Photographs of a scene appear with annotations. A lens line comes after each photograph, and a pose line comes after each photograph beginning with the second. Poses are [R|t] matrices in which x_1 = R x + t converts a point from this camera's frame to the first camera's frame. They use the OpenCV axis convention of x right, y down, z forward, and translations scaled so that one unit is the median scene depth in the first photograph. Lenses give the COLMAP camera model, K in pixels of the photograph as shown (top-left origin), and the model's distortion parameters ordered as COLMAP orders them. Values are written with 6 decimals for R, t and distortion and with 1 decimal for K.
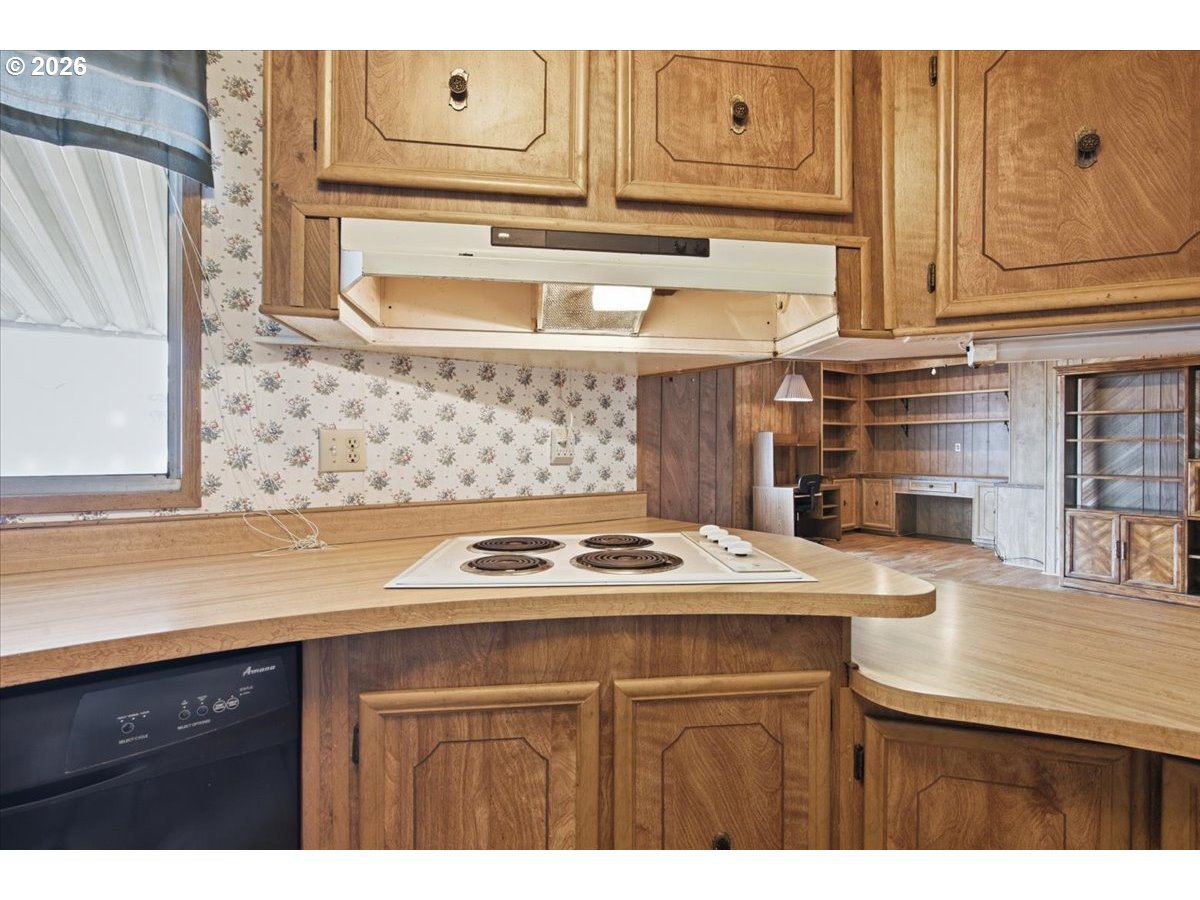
lens RADIAL K [[561.2, 0, 600.0], [0, 561.2, 450.0], [0, 0, 1]] dist [-0.003031, 0.000072]
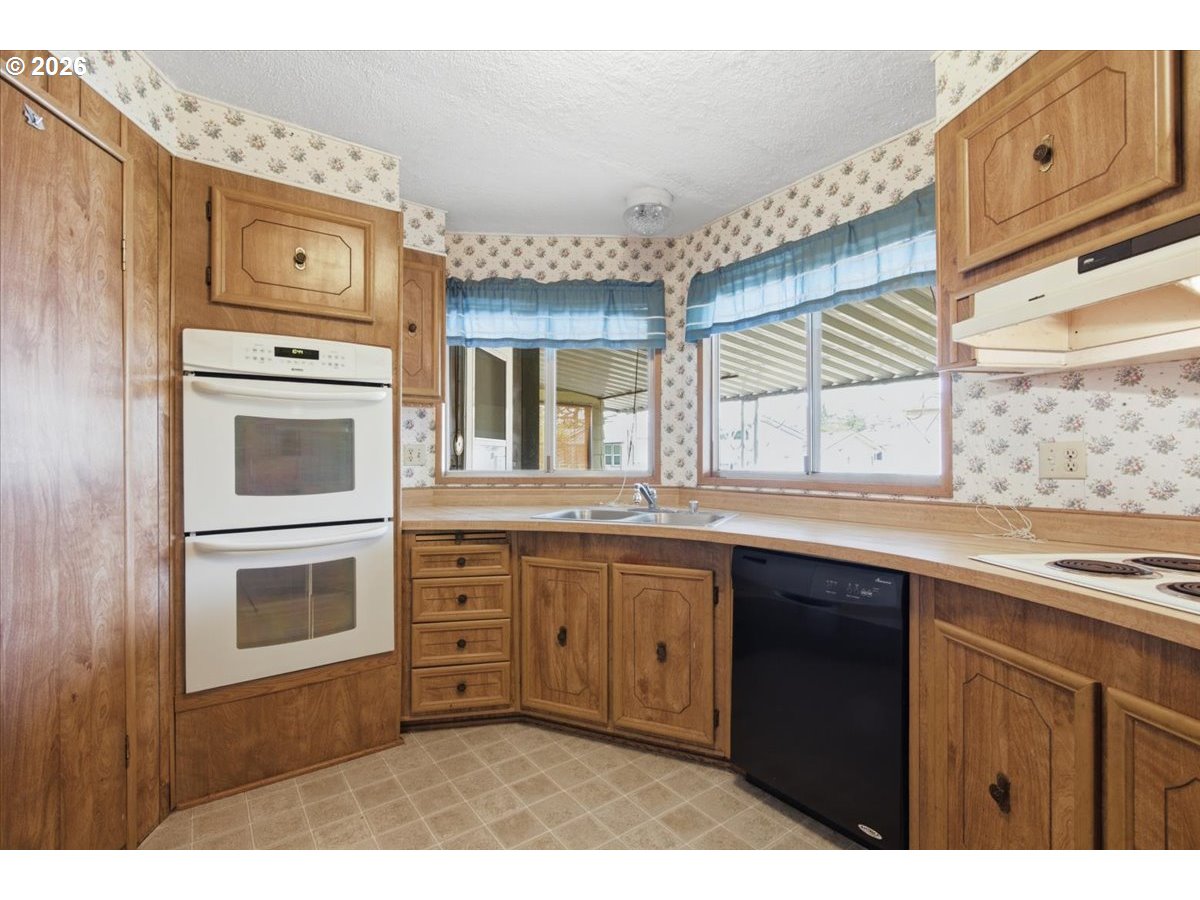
lens RADIAL K [[561.2, 0, 600.0], [0, 561.2, 450.0], [0, 0, 1]] dist [-0.003031, 0.000072]
pose [[0.008786, -0.015324, -0.999844, 0.768336], [-0.001045, 0.999882, -0.015334, -0.002017], [0.999961, 0.001180, 0.008769, 0.045639]]
